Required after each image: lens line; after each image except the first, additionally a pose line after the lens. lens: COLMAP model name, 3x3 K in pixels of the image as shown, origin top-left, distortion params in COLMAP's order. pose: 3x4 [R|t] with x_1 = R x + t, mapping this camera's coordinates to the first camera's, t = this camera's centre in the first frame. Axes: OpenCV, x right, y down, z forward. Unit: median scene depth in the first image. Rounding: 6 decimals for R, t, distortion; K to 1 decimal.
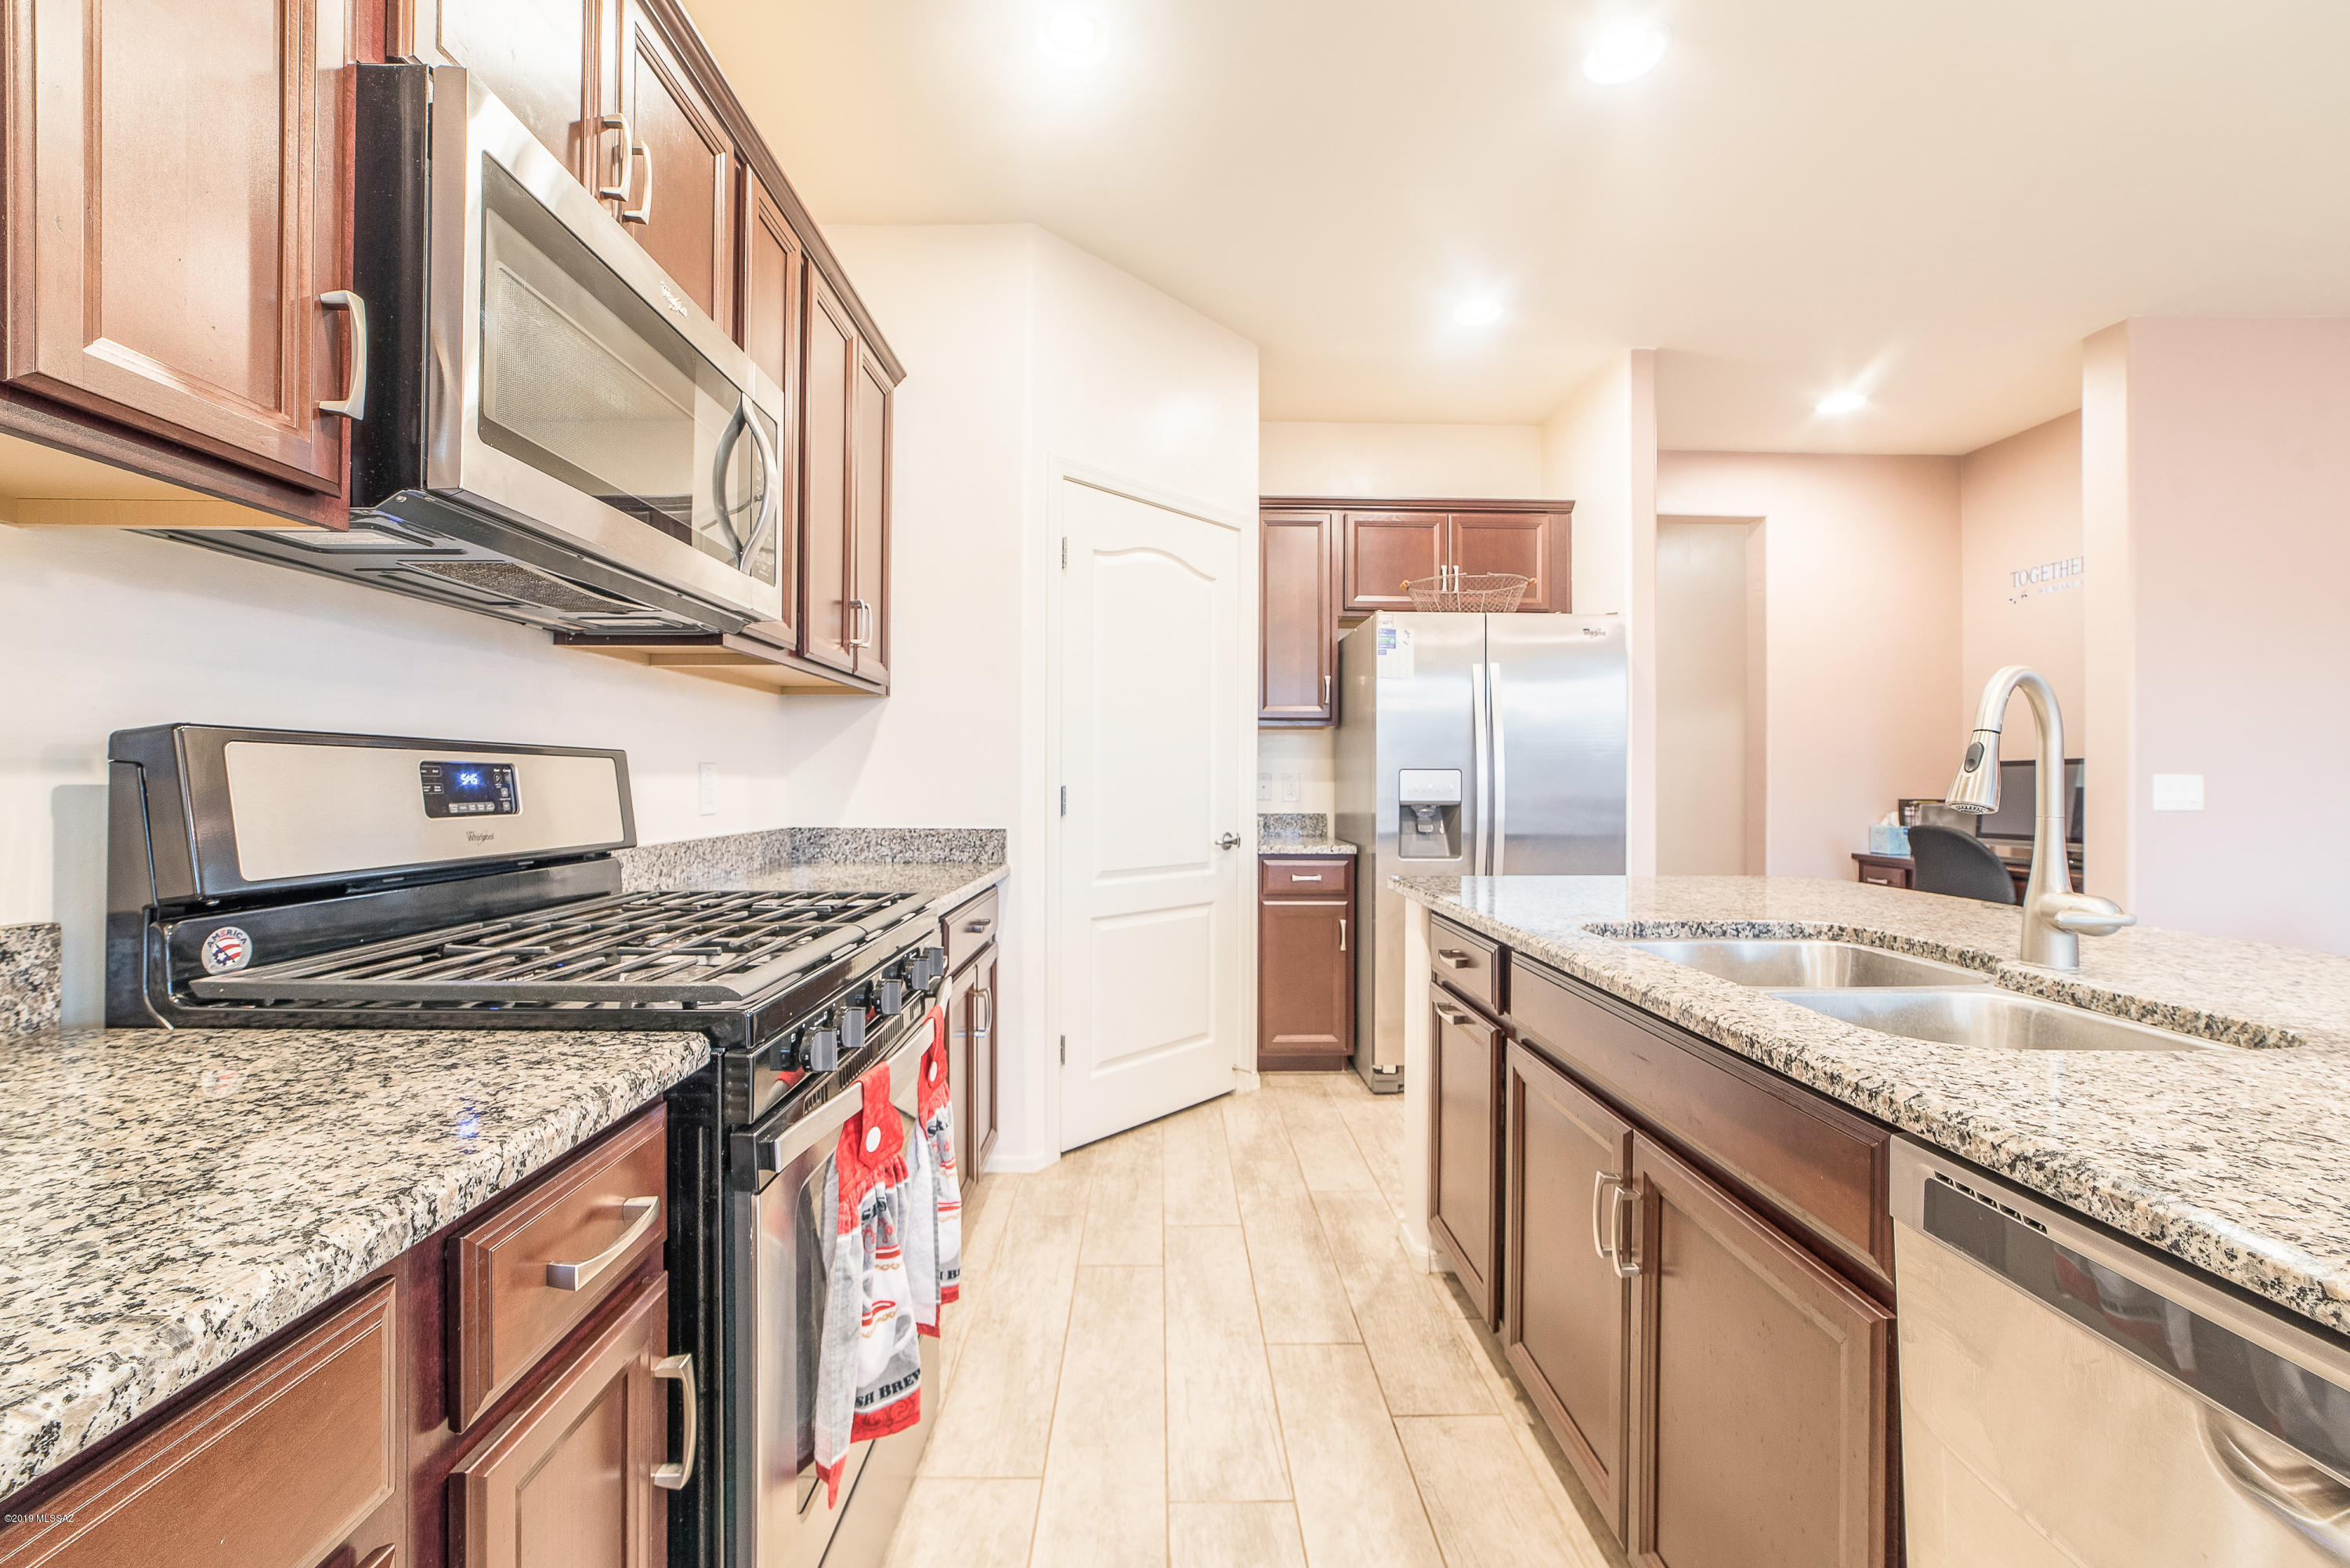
lens RADIAL K [[914.2, 0, 1179.5], [0, 914.2, 774.3], [0, 0, 1]] dist [-0.008379, 0.003584]
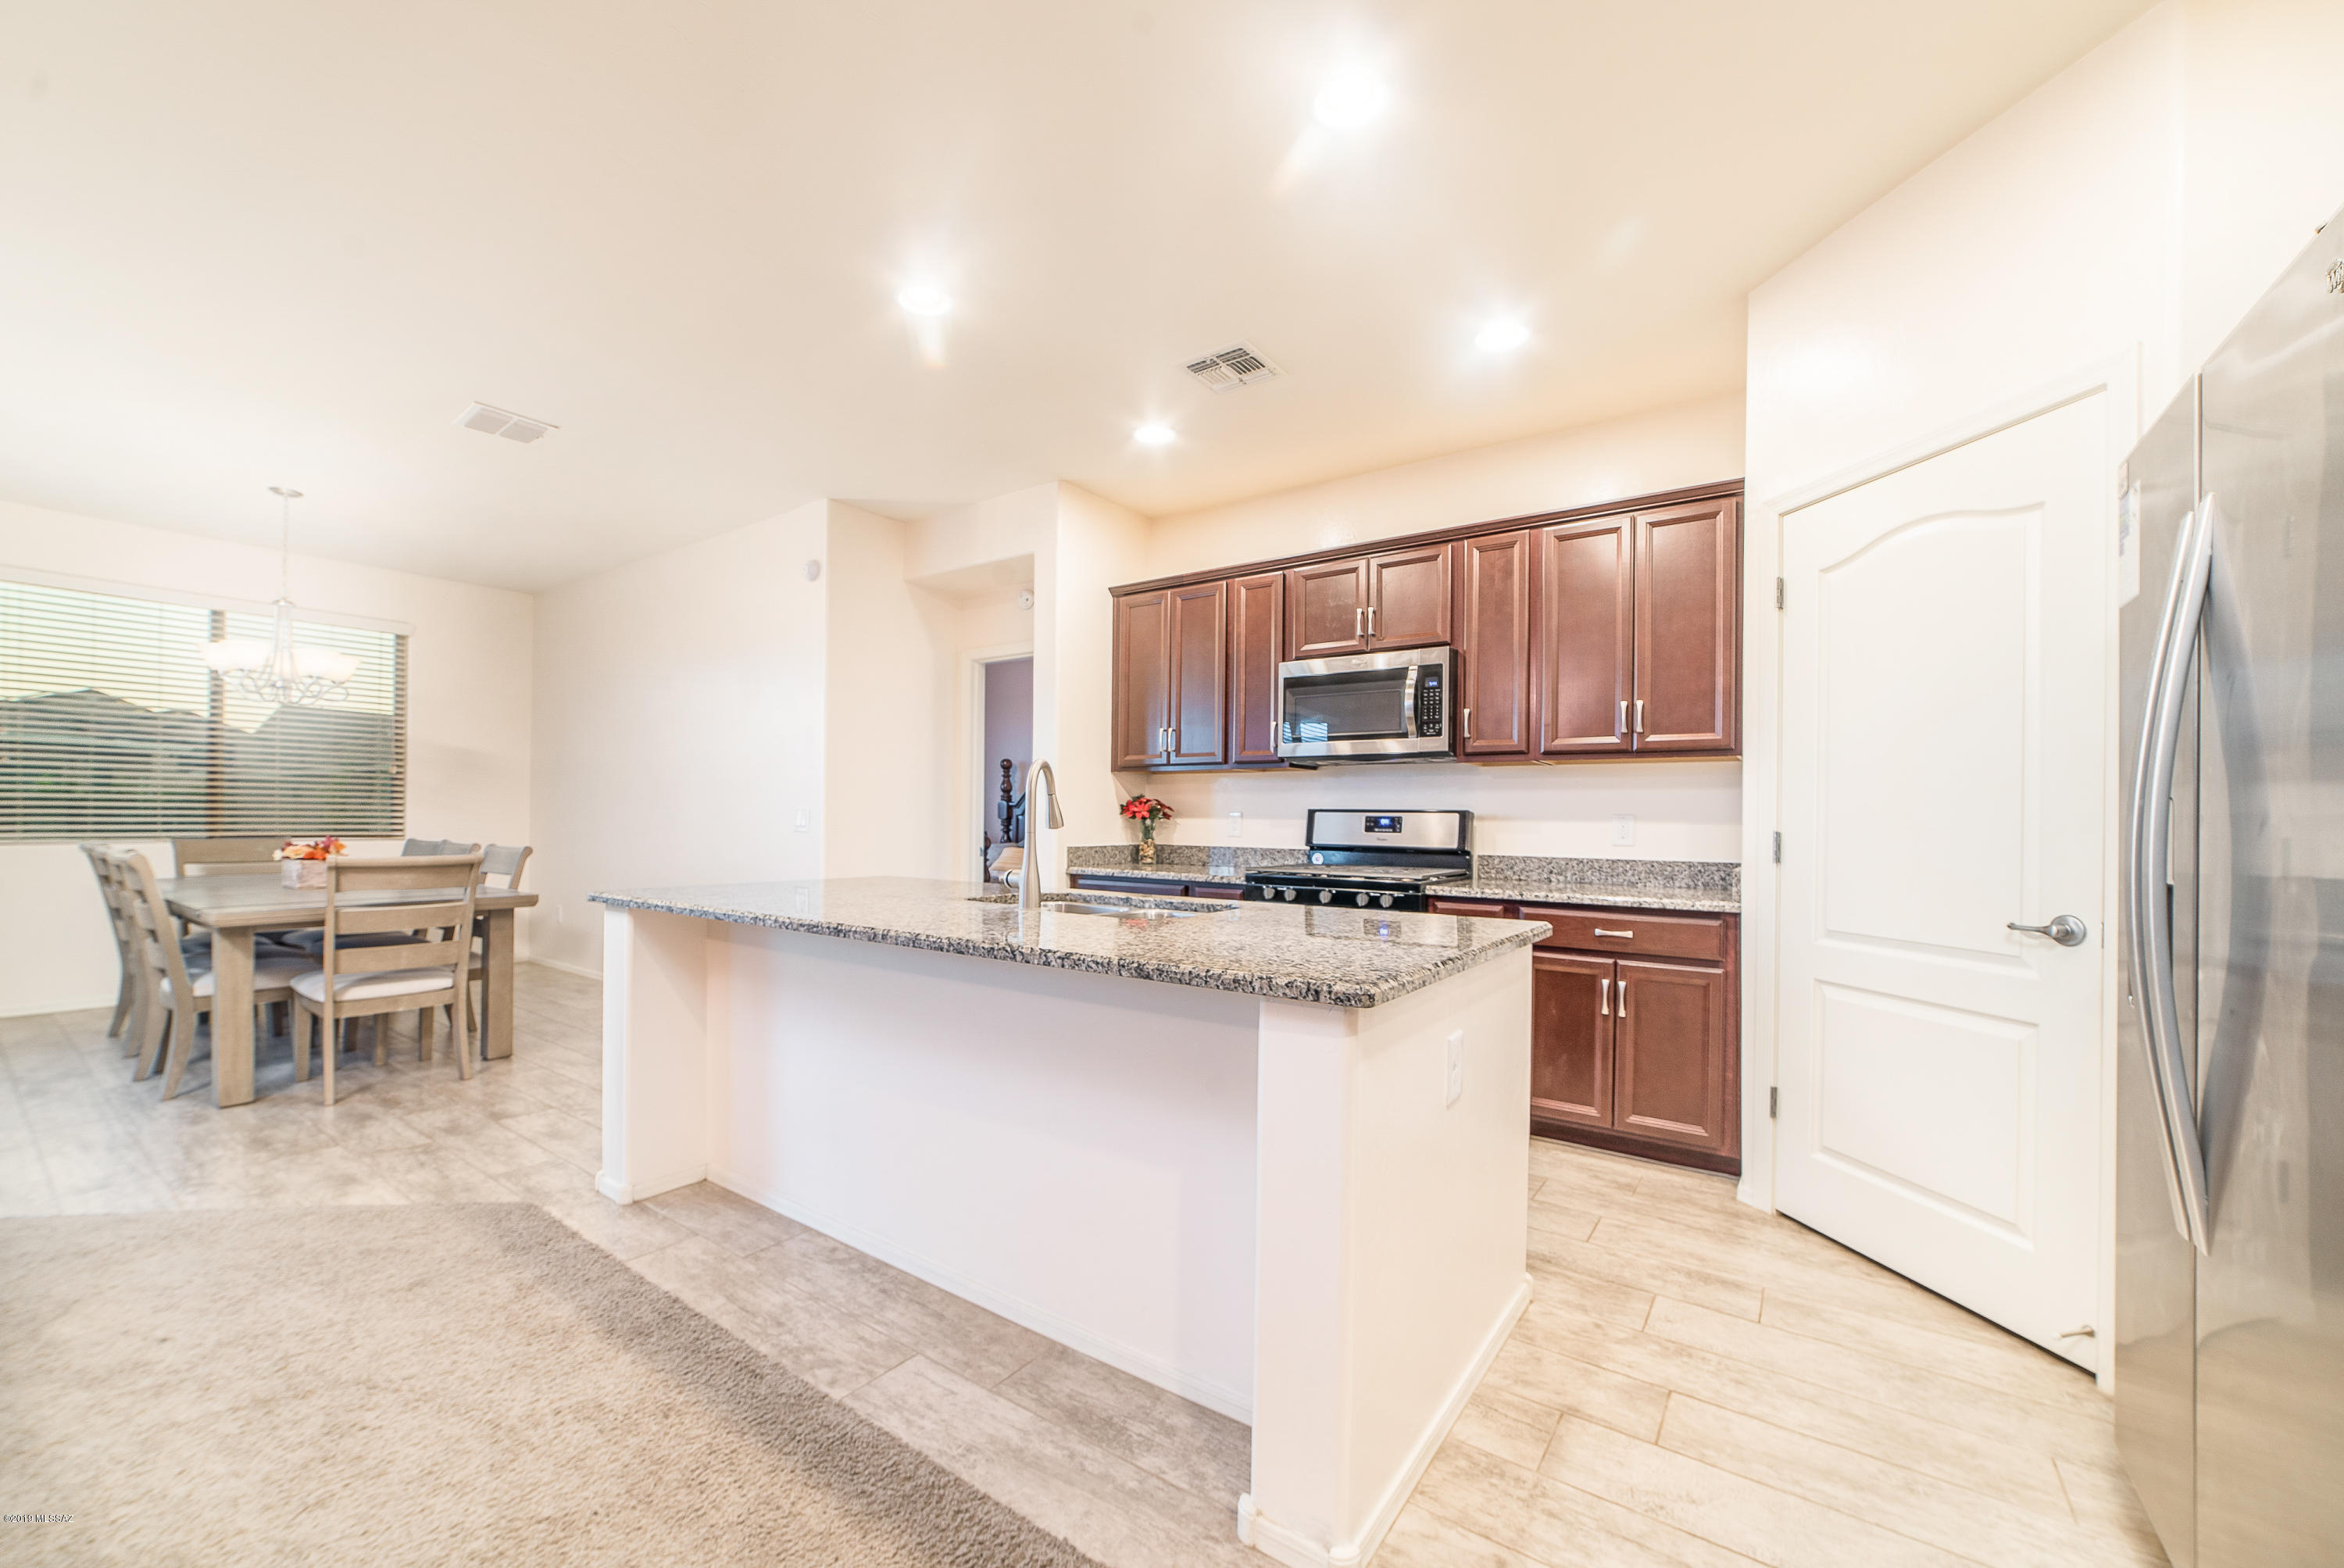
lens RADIAL K [[911.9, 0, 1153.9], [0, 911.9, 774.9], [0, 0, 1]] dist [-0.008379, 0.003584]
pose [[-0.605586, -0.052894, -0.794020, 1.398929], [-0.008415, 0.998158, -0.060075, 0.025591], [0.795735, -0.029698, -0.604916, 1.419571]]
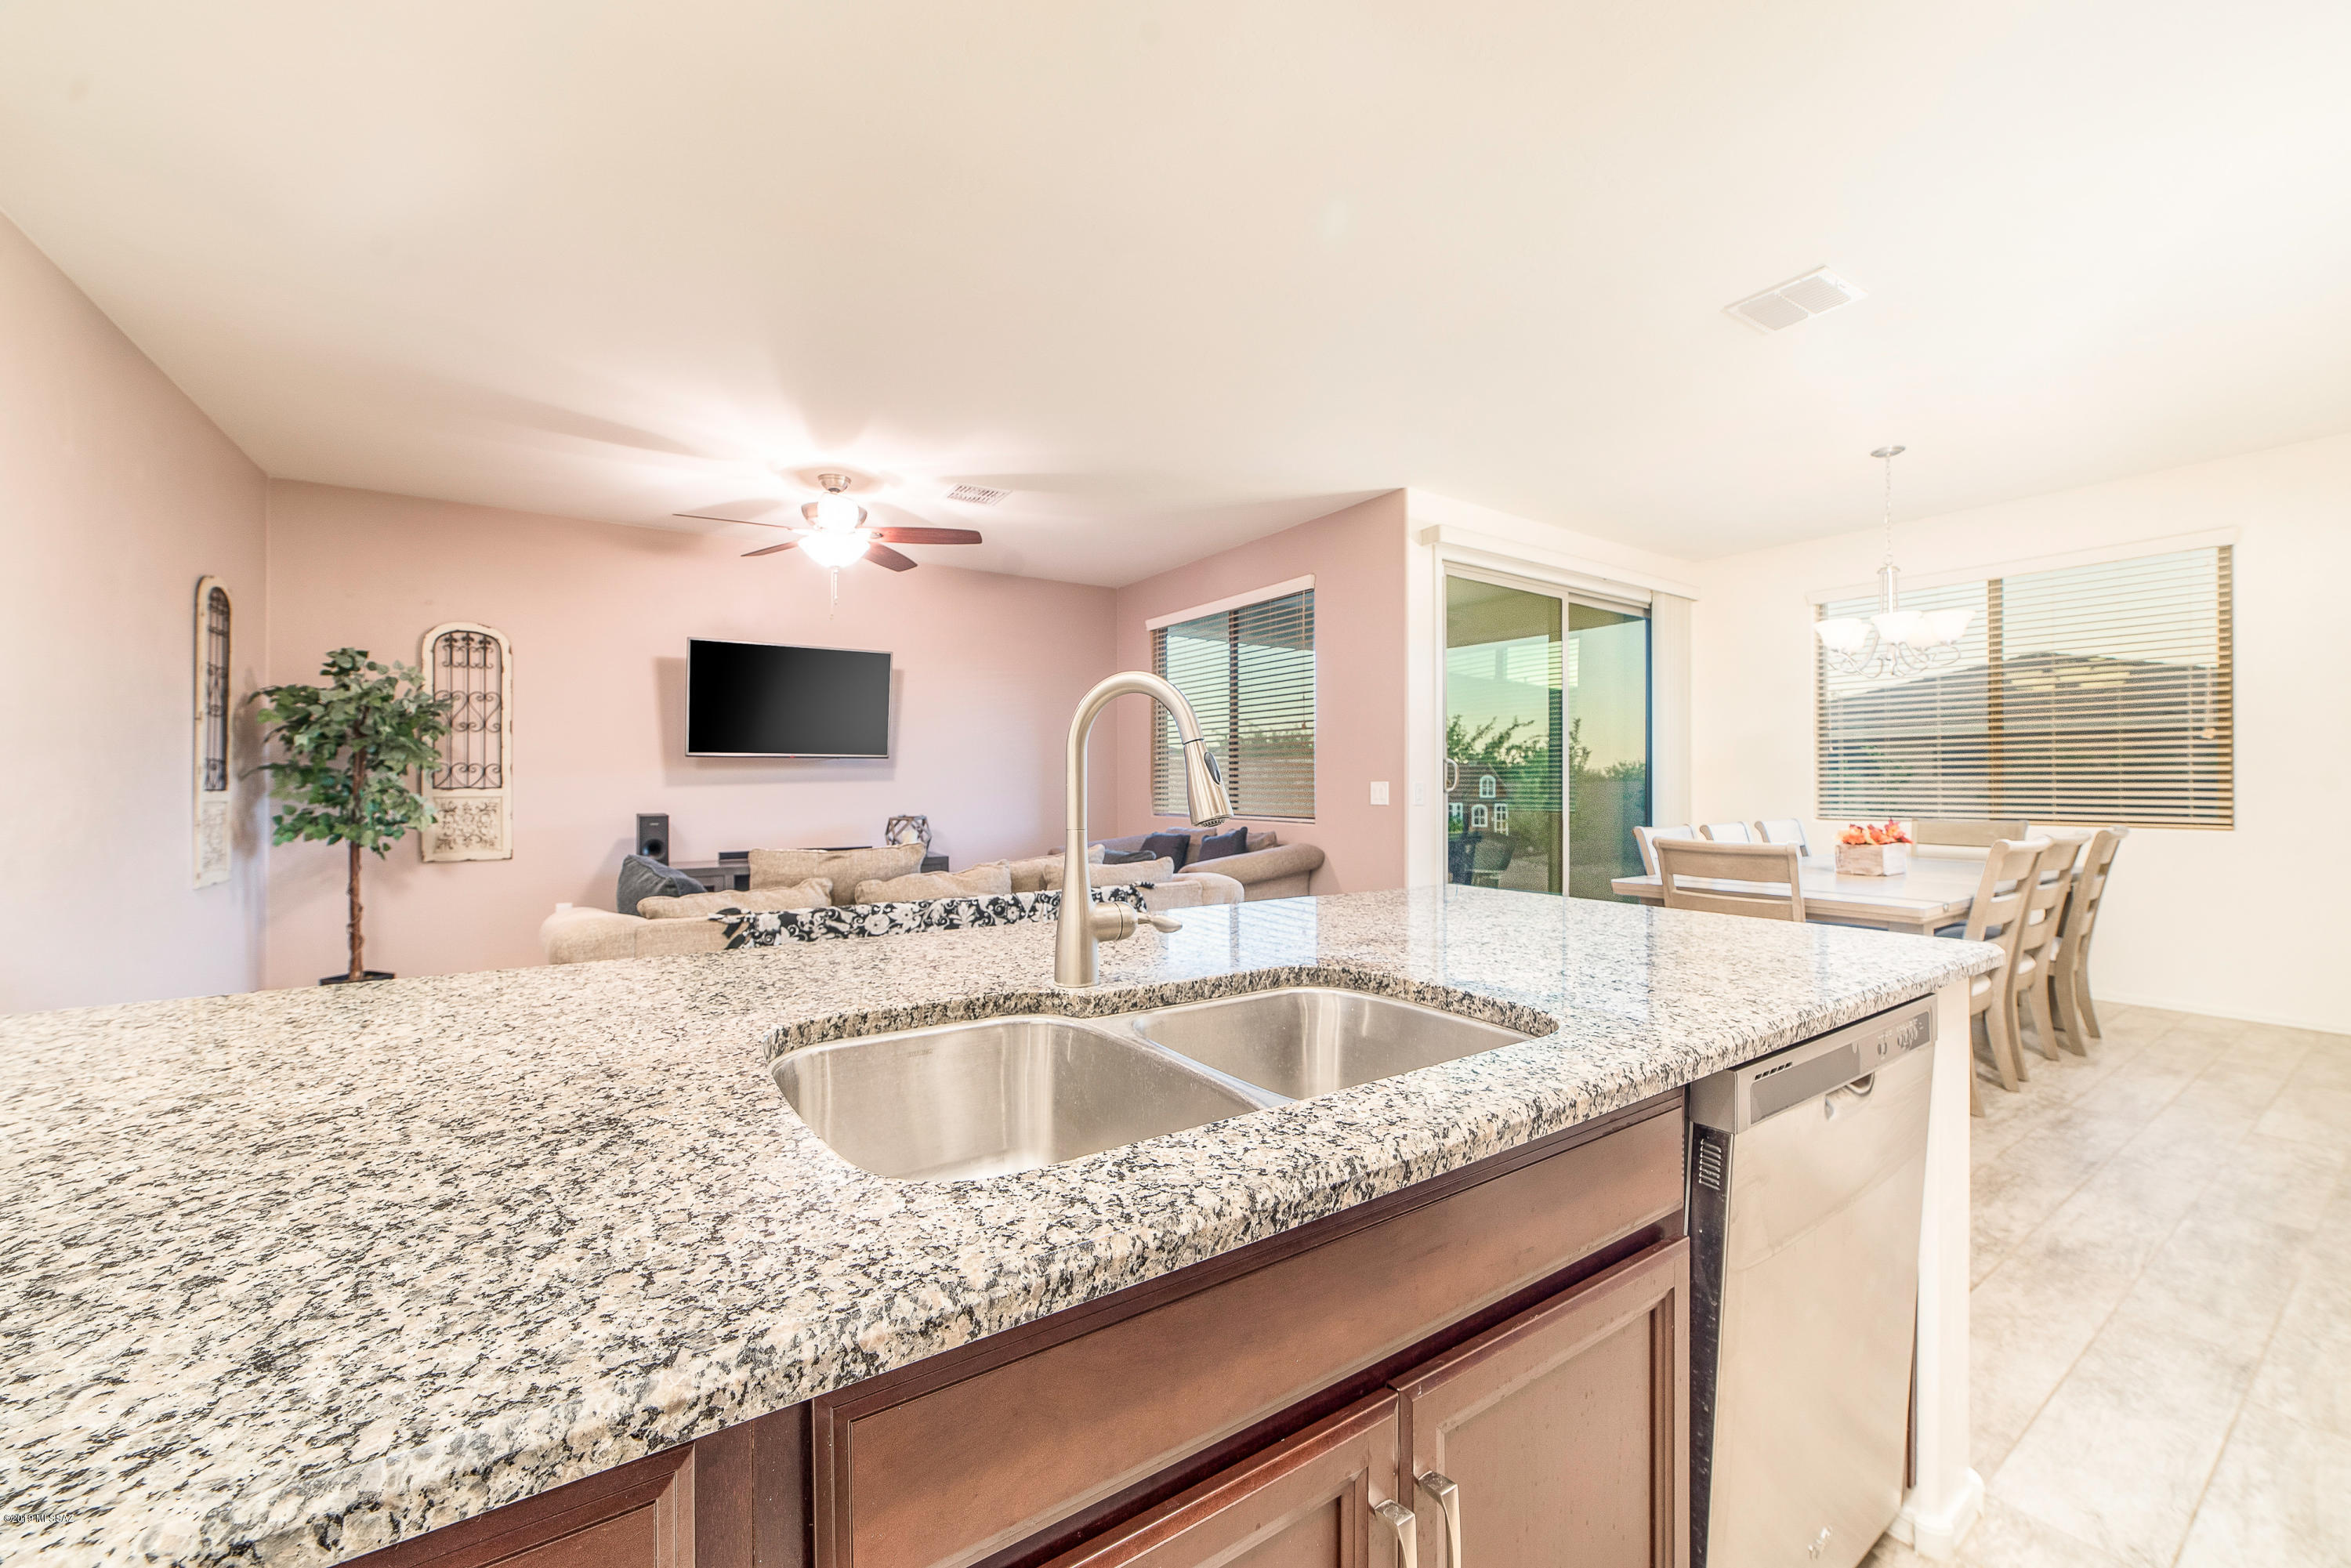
lens RADIAL K [[914.7, 0, 1179.3], [0, 914.7, 782.5], [0, 0, 1]] dist [-0.008379, 0.003584]
pose [[-0.537953, -0.000676, 0.842975, 0.043651], [-0.005526, 0.999981, -0.002724, 0.000062], [-0.842957, -0.006124, -0.537946, 0.773279]]
